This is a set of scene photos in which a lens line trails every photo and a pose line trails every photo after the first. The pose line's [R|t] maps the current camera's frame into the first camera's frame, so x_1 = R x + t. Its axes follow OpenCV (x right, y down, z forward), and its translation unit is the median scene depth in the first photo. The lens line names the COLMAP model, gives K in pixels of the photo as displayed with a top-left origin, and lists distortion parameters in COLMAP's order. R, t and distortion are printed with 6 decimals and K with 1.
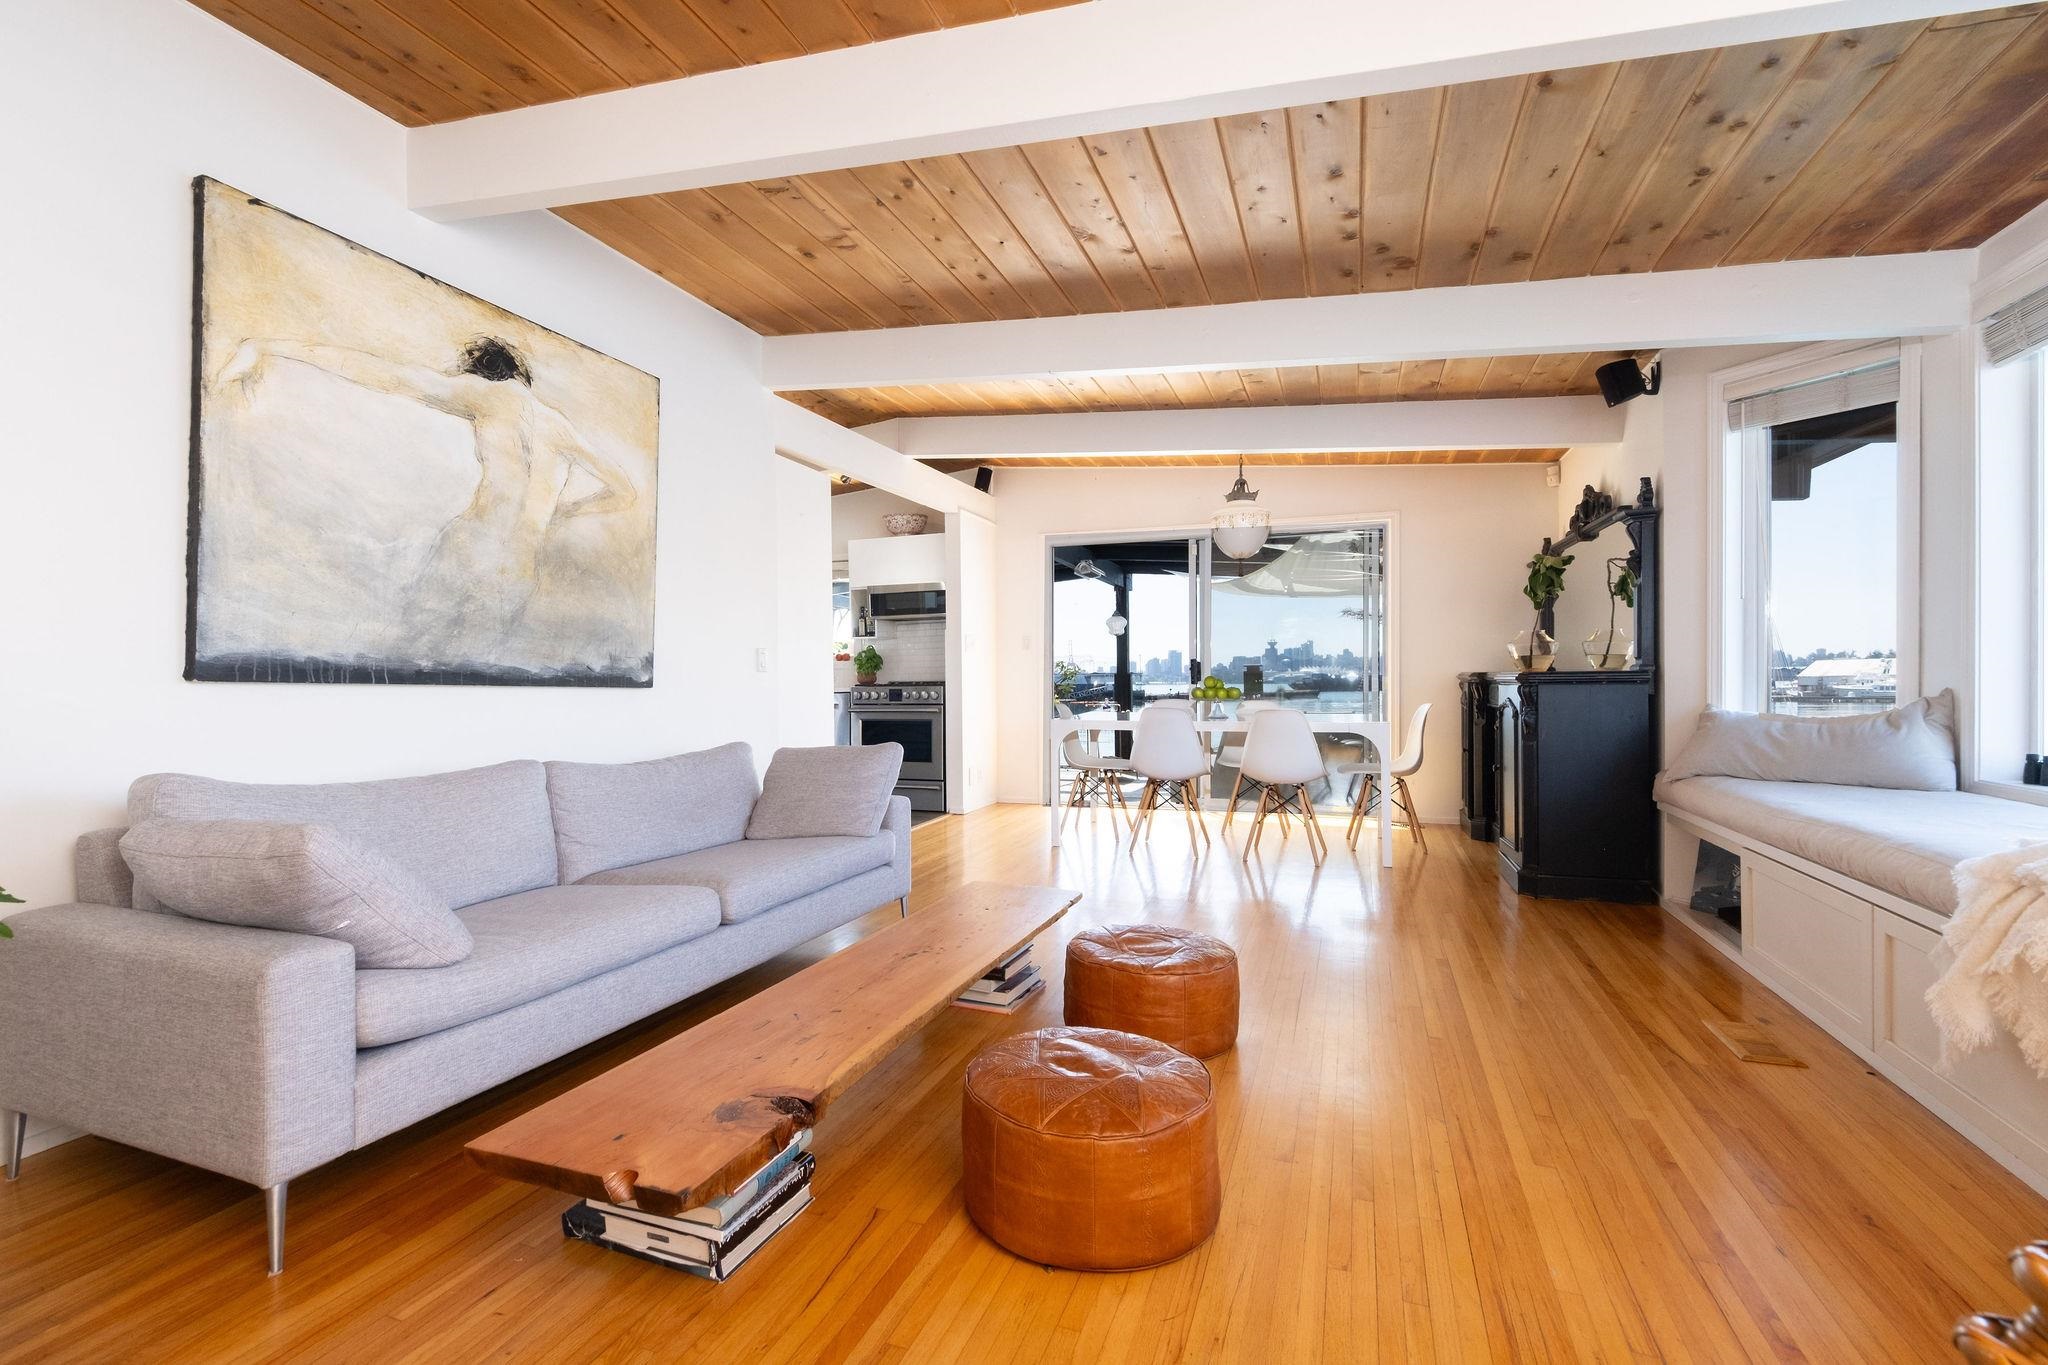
lens RADIAL K [[913.2, 0, 1024.0], [0, 913.2, 682.5], [0, 0, 1]] dist [0.000379, -0.000587]
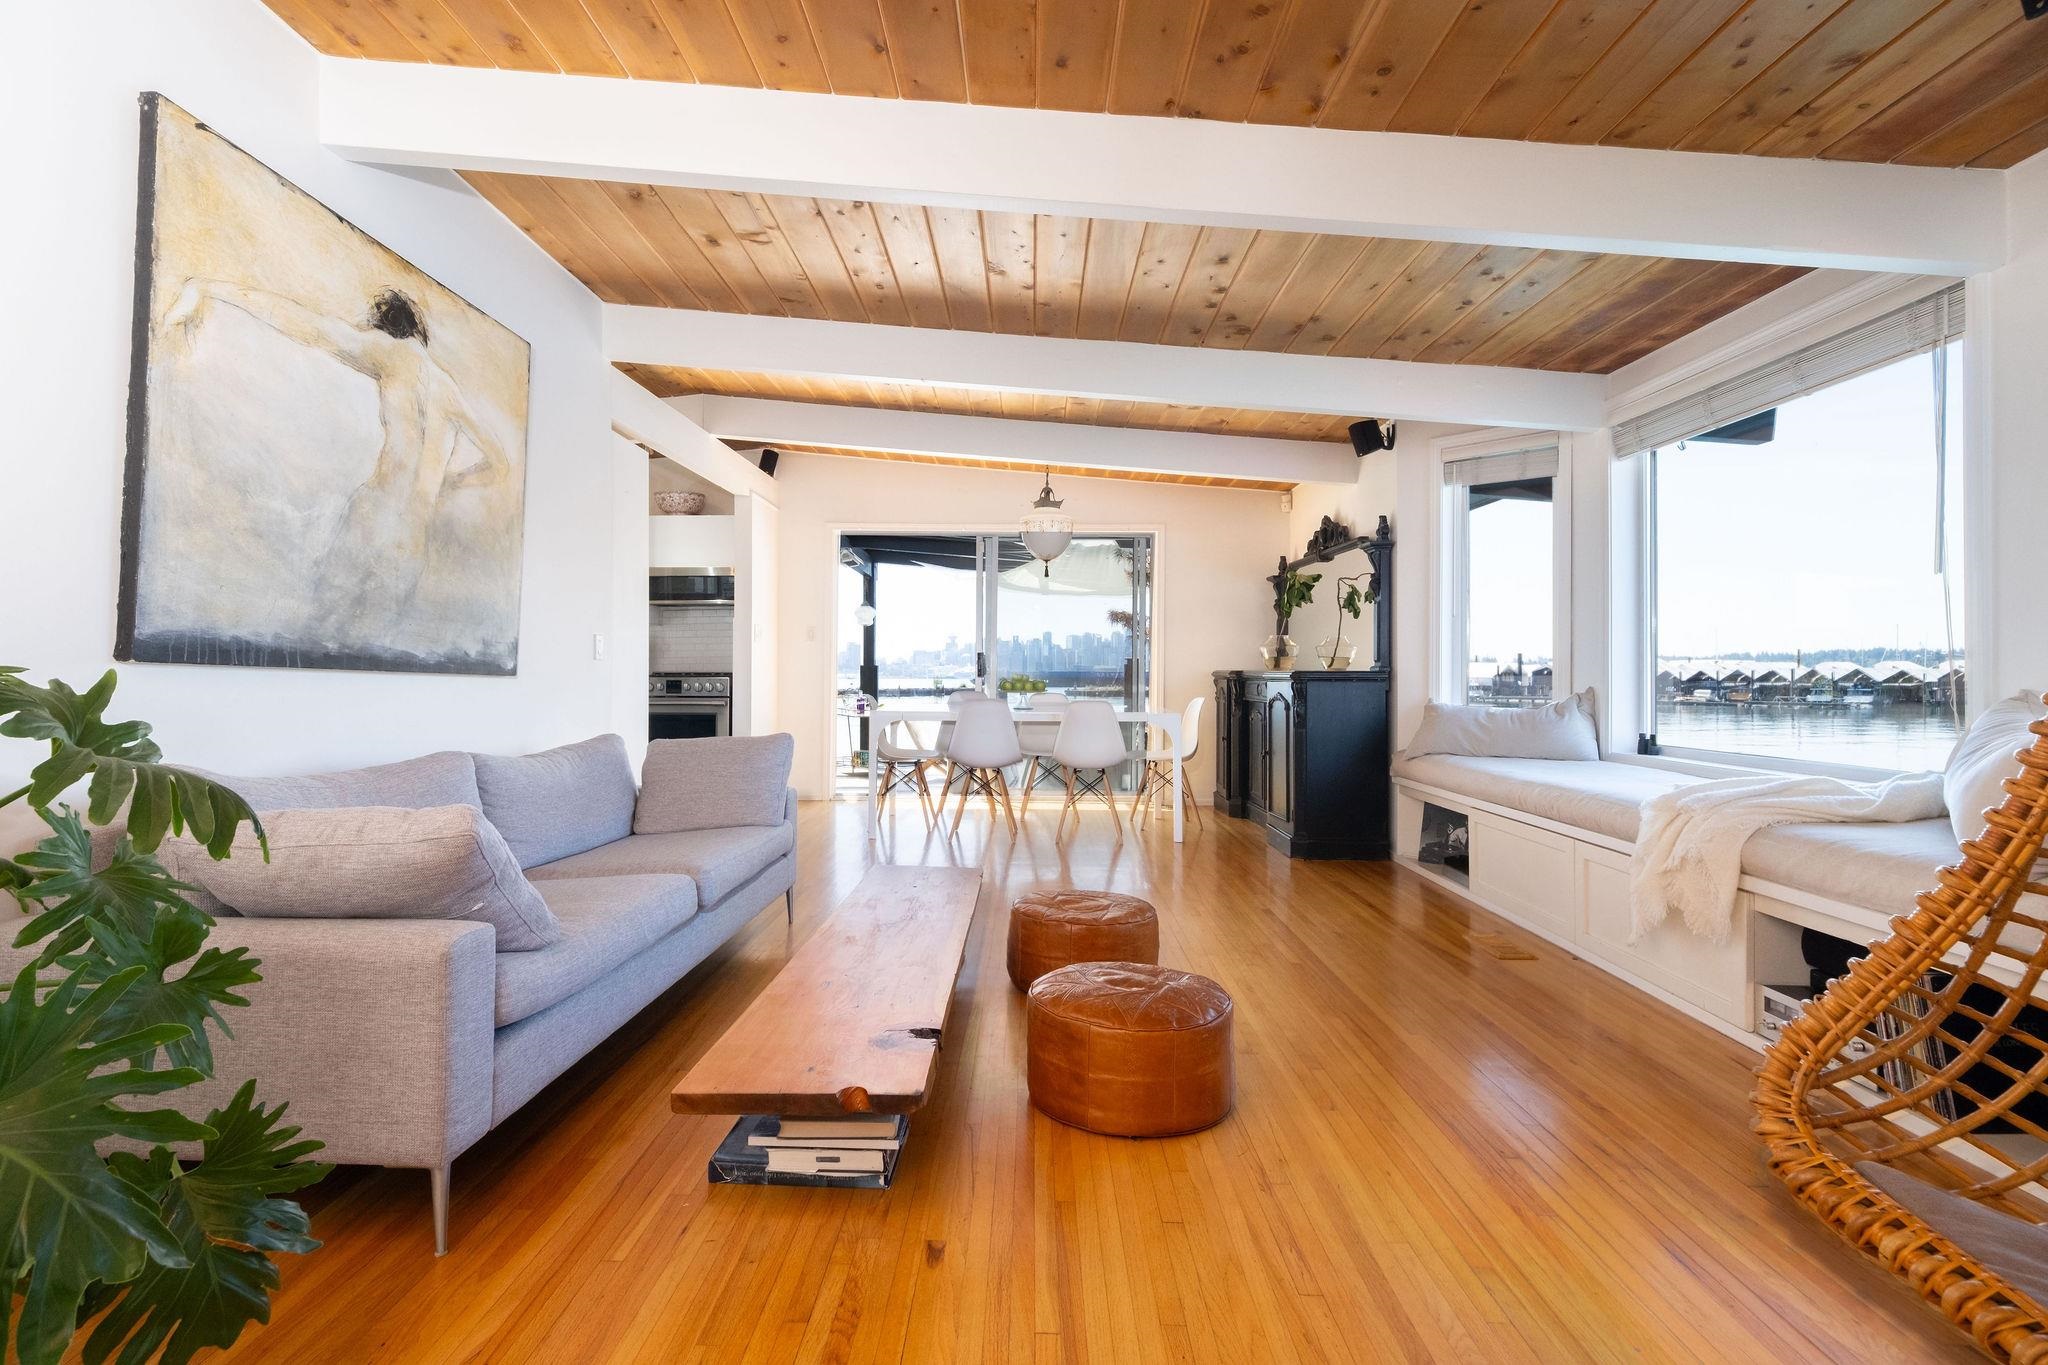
lens RADIAL K [[970.5, 0, 1022.5], [0, 970.5, 658.3], [0, 0, 1]] dist [0.015131, -0.008372]
pose [[0.945136, 0.017780, 0.326194, -0.283833], [-0.011658, 0.999717, -0.020715, 0.003108], [-0.326470, 0.015775, 0.945076, -0.116123]]
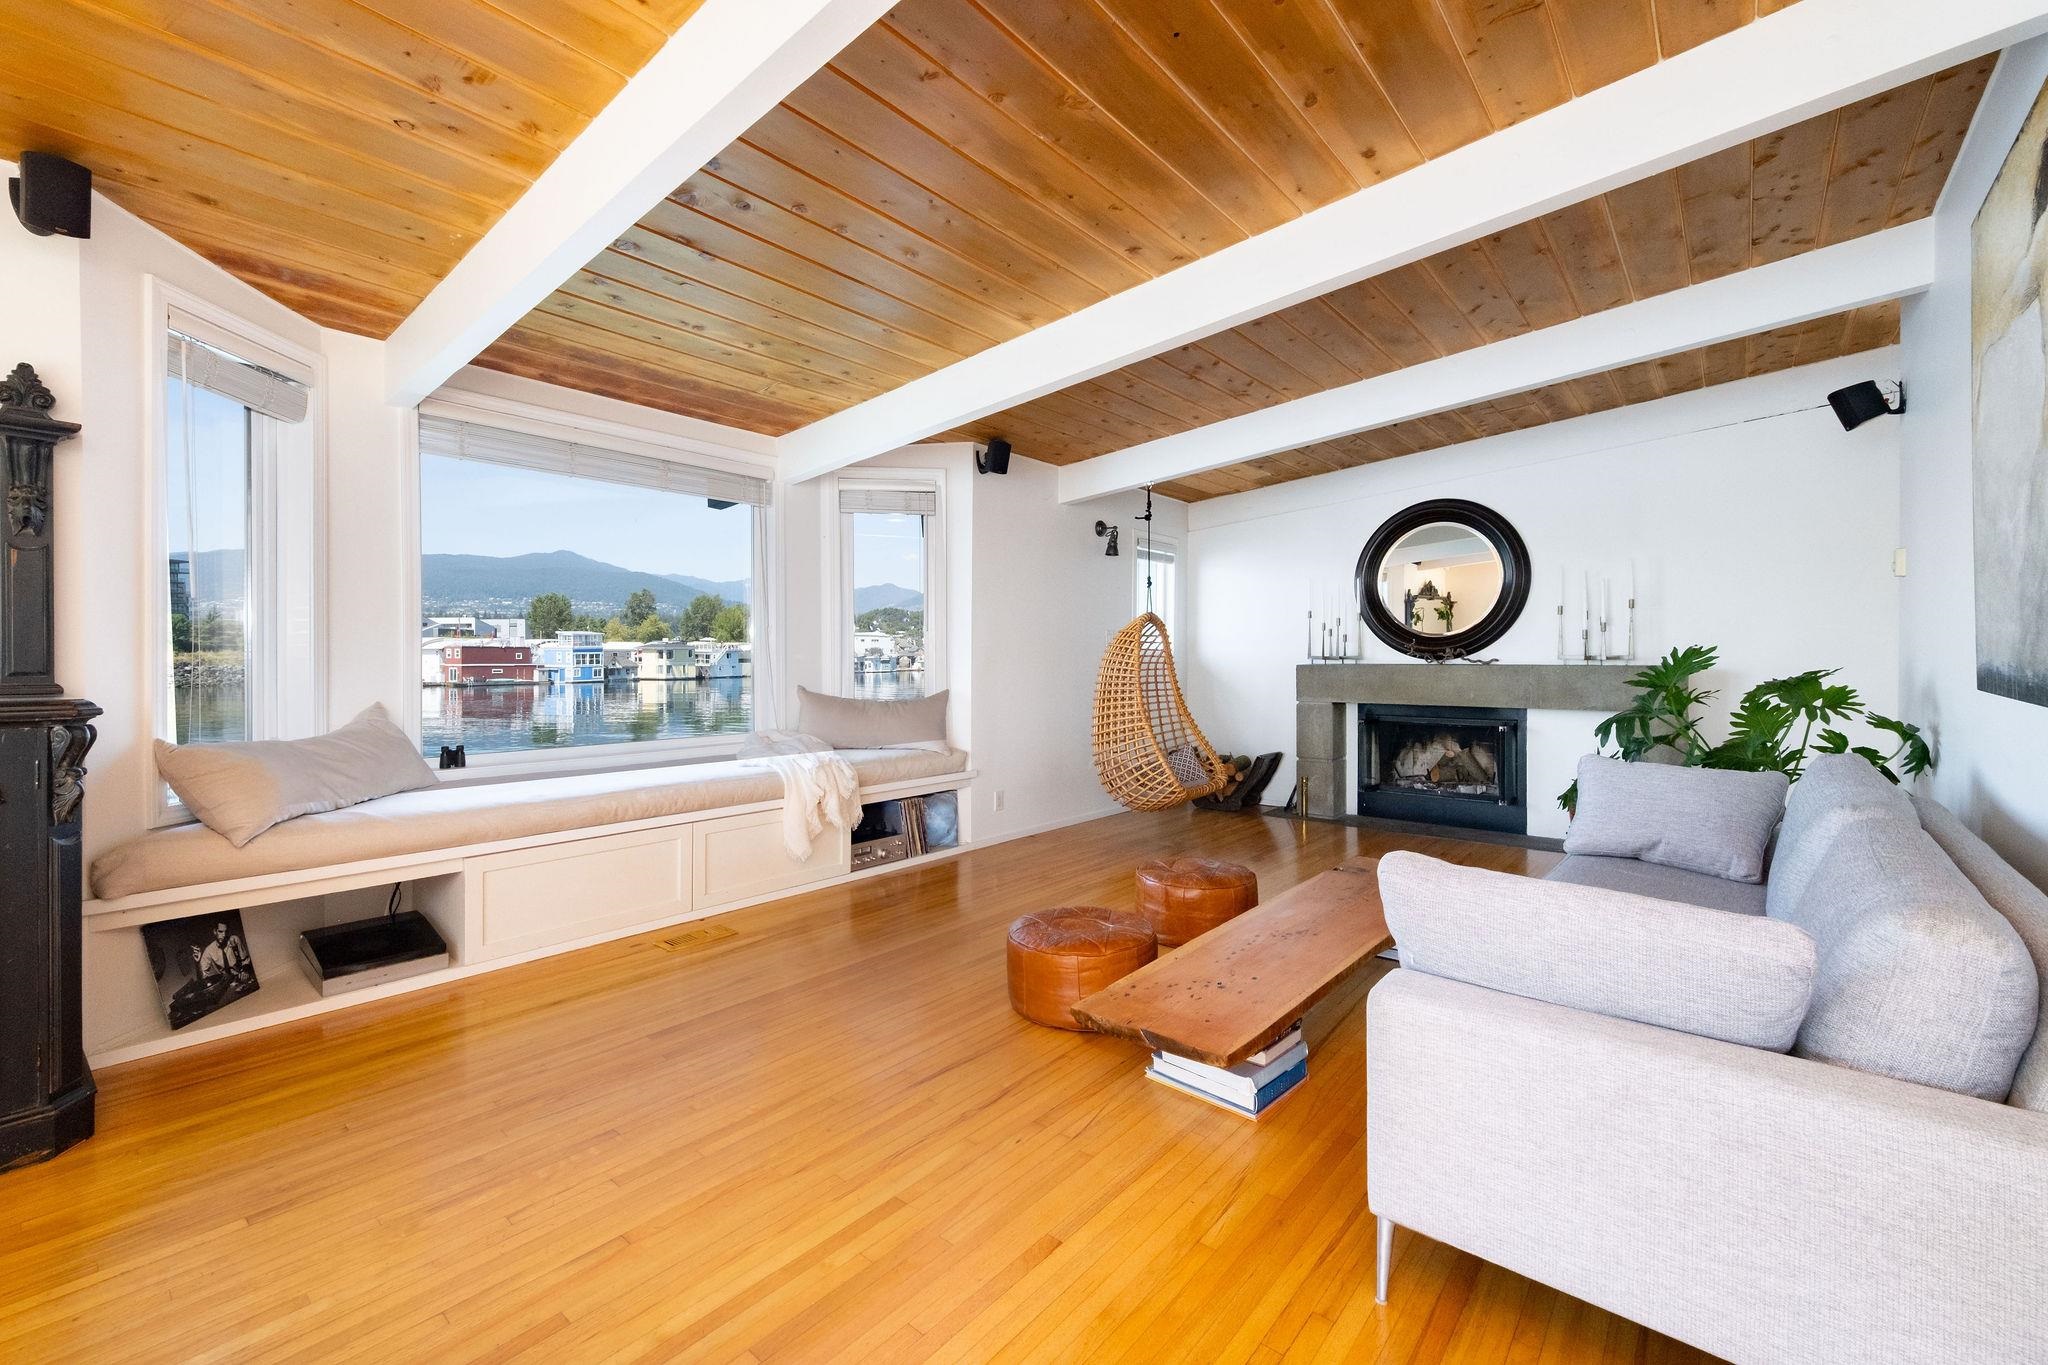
lens RADIAL K [[821.5, 0, 1022.1], [0, 821.5, 671.2], [0, 0, 1]] dist [0.000283, 0.000131]
pose [[-0.931339, 0.011845, 0.363961, -0.141620], [0.015867, 0.999842, 0.008061, -0.030330], [-0.363808, 0.013283, -0.931379, 1.693555]]
